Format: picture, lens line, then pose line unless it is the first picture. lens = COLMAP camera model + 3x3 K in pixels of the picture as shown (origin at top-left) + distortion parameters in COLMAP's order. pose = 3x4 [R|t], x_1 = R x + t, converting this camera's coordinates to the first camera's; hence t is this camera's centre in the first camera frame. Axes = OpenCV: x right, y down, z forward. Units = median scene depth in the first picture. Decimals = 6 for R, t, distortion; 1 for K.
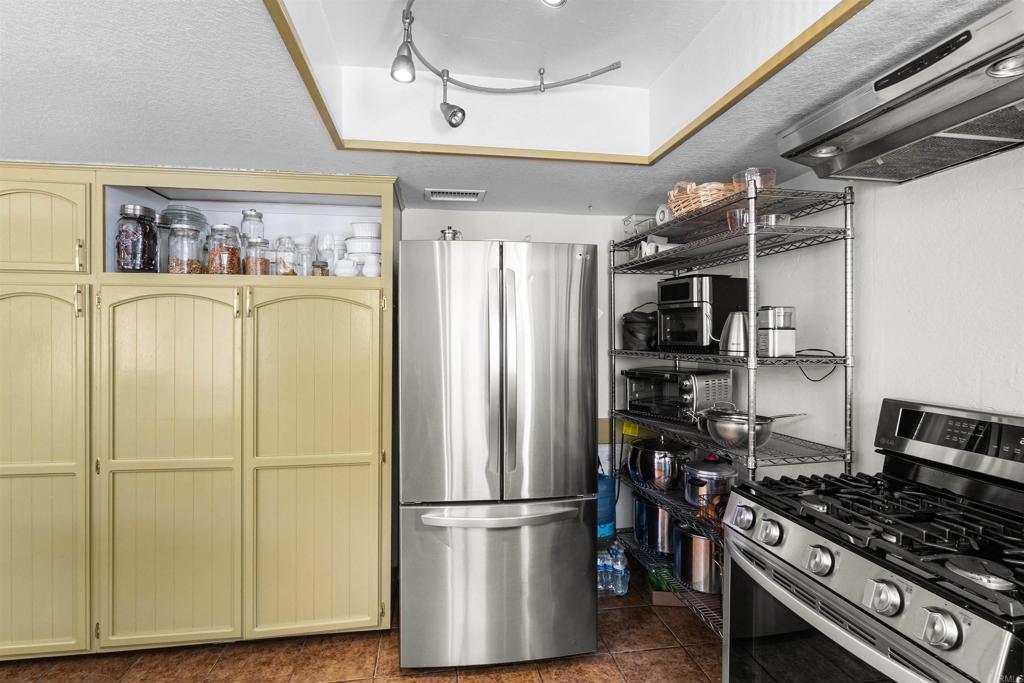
lens RADIAL K [[510.5, 0, 509.0], [0, 510.5, 336.5], [0, 0, 1]] dist [-0.003738, 0.011344]
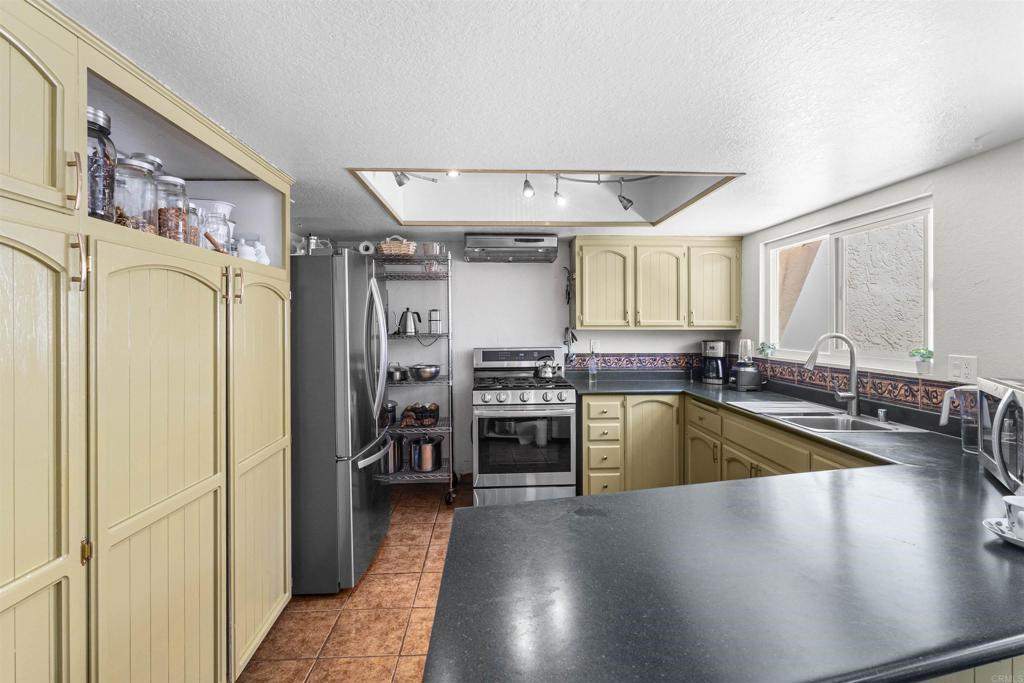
lens RADIAL K [[510.5, 0, 509.0], [0, 510.5, 336.5], [0, 0, 1]] dist [-0.003738, 0.011344]
pose [[0.095701, -0.024885, 0.995099, -1.404927], [0.003470, 0.999690, 0.024666, -0.000957], [-0.995404, 0.001093, 0.095758, 0.496936]]
